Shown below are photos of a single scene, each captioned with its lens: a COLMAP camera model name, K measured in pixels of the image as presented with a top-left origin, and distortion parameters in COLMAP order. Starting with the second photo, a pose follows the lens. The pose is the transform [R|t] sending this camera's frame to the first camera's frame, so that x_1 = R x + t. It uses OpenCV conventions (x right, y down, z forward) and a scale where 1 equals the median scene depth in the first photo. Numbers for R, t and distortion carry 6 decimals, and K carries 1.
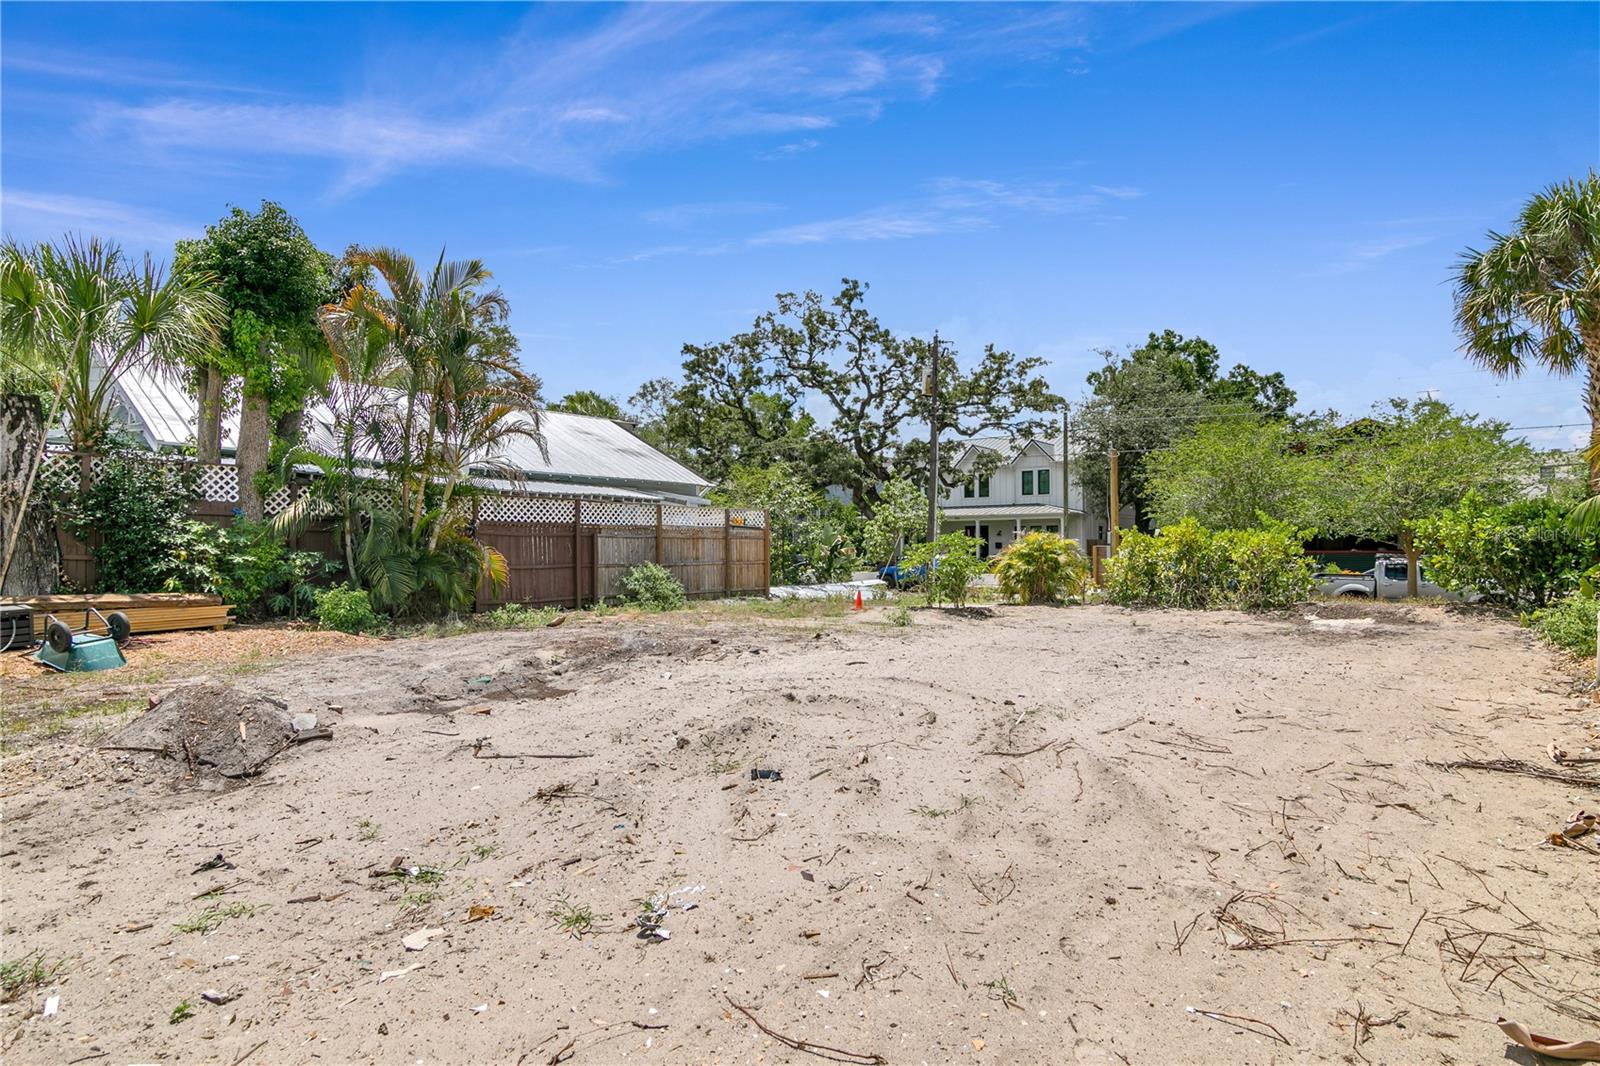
lens RADIAL K [[822.1, 0, 793.2], [0, 822.1, 543.4], [0, 0, 1]] dist [-0.003164, -0.000947]
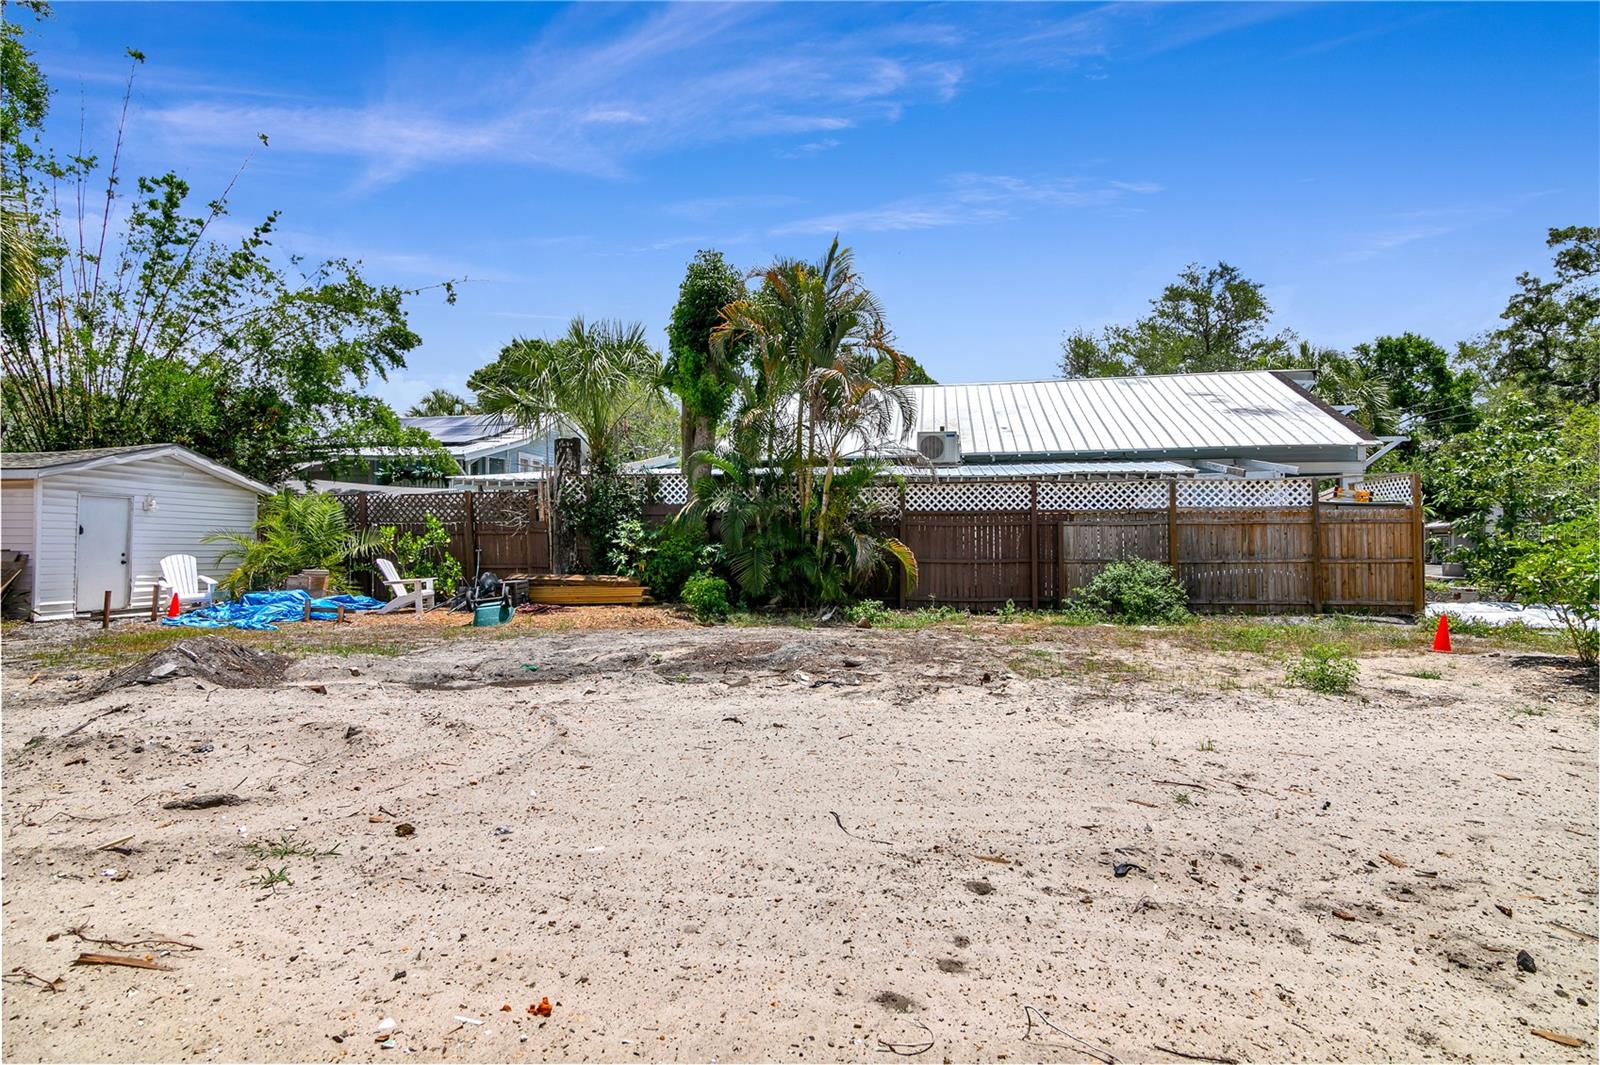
lens RADIAL K [[822.1, 0, 798.5], [0, 822.1, 518.4], [0, 0, 1]] dist [-0.003164, -0.000947]
pose [[0.502350, -0.036167, -0.863908, 0.199653], [0.008888, 0.999288, -0.036666, 0.007472], [0.864619, 0.010741, 0.502313, 0.223017]]
